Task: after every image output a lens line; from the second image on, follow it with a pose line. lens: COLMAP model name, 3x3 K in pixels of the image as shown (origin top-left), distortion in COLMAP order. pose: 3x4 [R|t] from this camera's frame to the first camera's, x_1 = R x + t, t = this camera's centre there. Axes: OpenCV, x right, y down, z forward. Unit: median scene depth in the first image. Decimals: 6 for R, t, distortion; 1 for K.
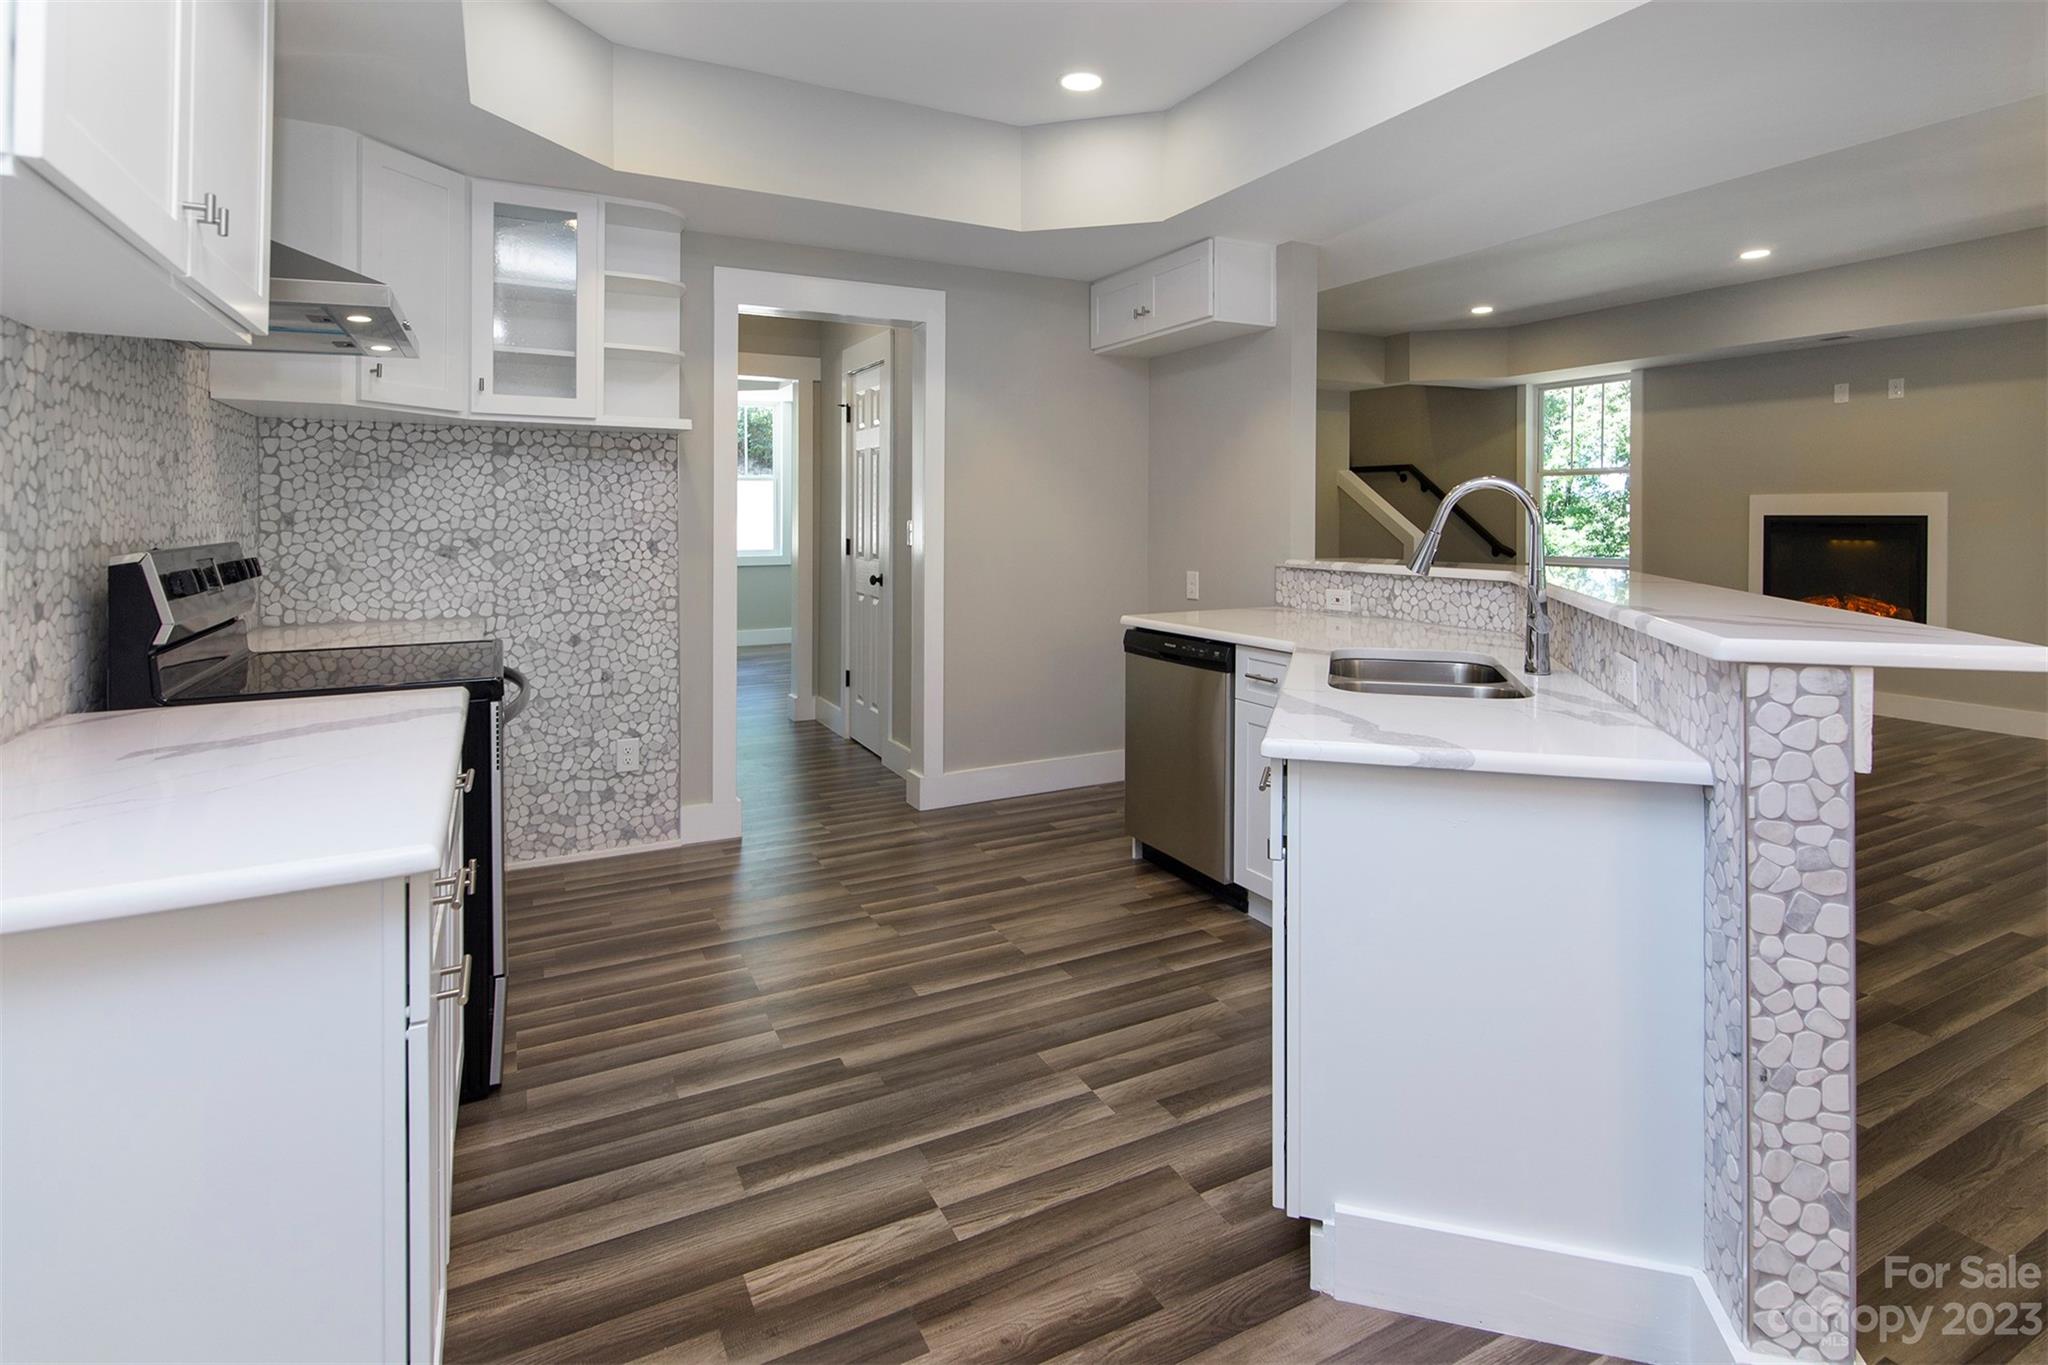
lens RADIAL K [[1001.0, 0, 1033.9], [0, 1001.0, 526.0], [0, 0, 1]] dist [-0.008323, 0.001273]
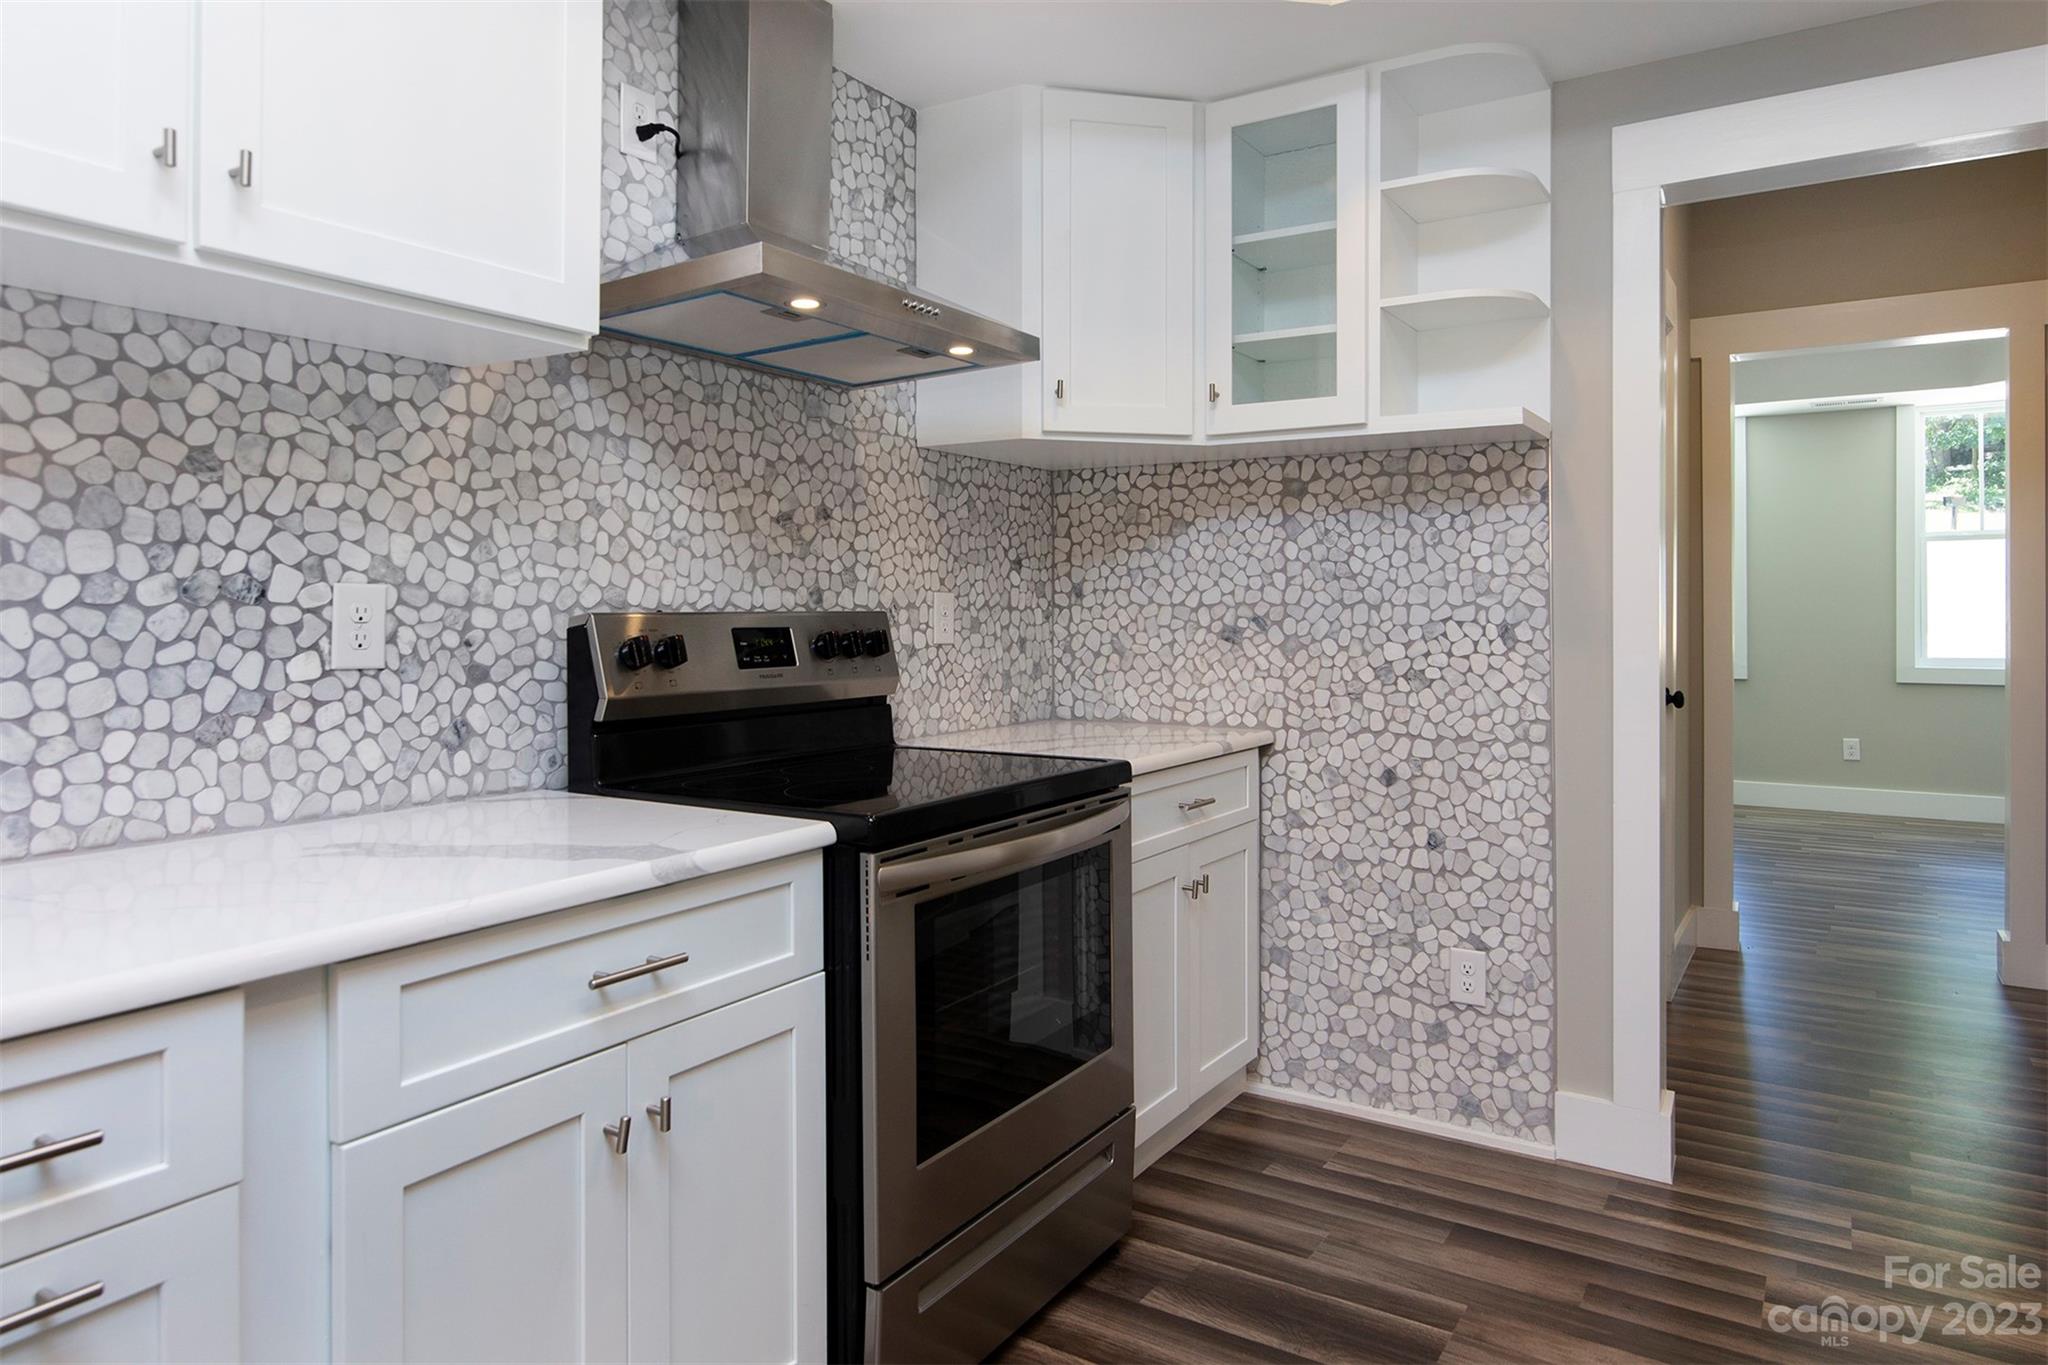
lens RADIAL K [[1243.1, 0, 1094.8], [0, 1243.1, 607.9], [0, 0, 1]] dist [0.005777, -0.002697]
pose [[0.508654, -0.003560, -0.860964, 0.134050], [-0.007669, 0.999933, -0.008665, 0.014342], [0.860937, 0.011011, 0.508593, 0.434176]]
